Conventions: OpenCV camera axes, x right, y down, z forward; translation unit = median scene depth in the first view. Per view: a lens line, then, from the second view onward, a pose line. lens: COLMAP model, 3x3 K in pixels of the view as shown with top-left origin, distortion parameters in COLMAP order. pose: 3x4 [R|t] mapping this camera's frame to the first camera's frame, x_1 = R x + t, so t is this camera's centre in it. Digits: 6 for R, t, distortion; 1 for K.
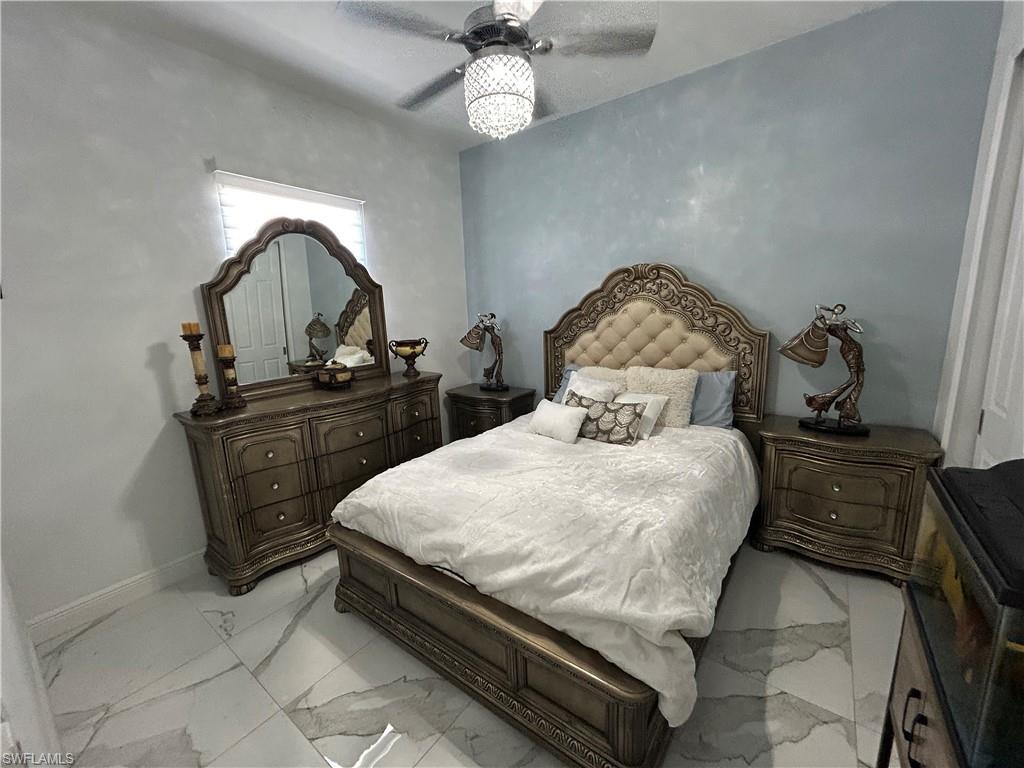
lens RADIAL K [[414.4, 0, 505.9], [0, 414.4, 387.3], [0, 0, 1]] dist [0.002607, -0.000161]
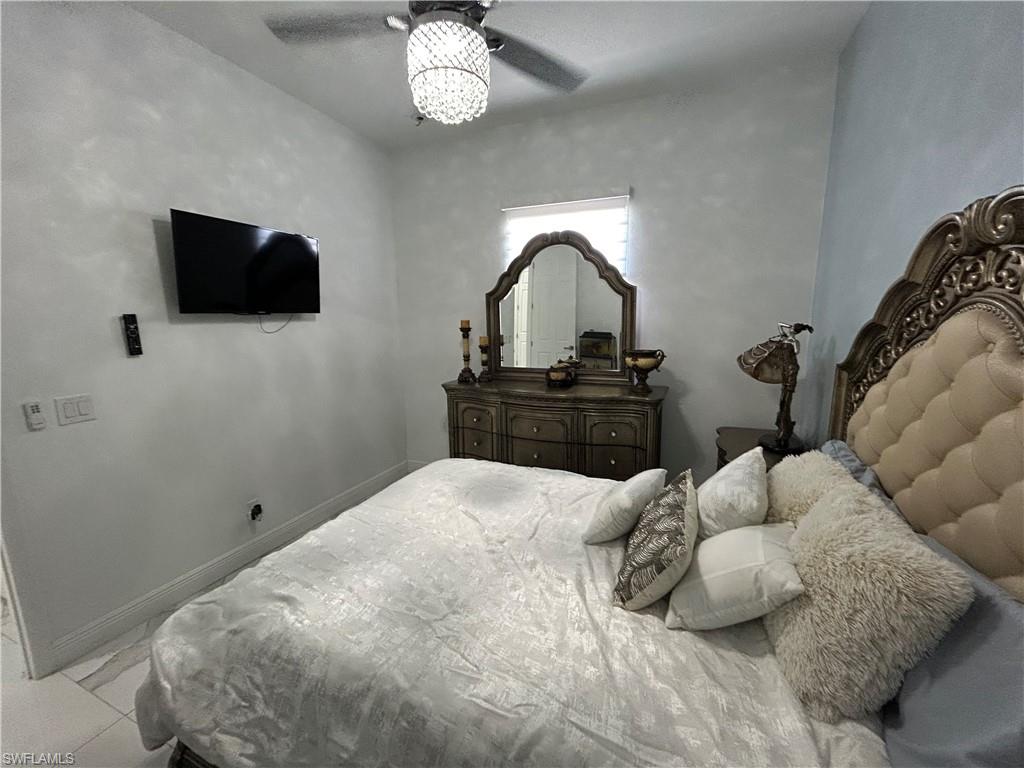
lens RADIAL K [[414.4, 0, 506.7], [0, 414.4, 380.2], [0, 0, 1]] dist [0.002607, -0.000161]
pose [[0.244777, 0.186204, -0.951531, 0.616065], [-0.183859, 0.972494, 0.143009, -0.149205], [0.951987, 0.139943, 0.272280, 0.619984]]
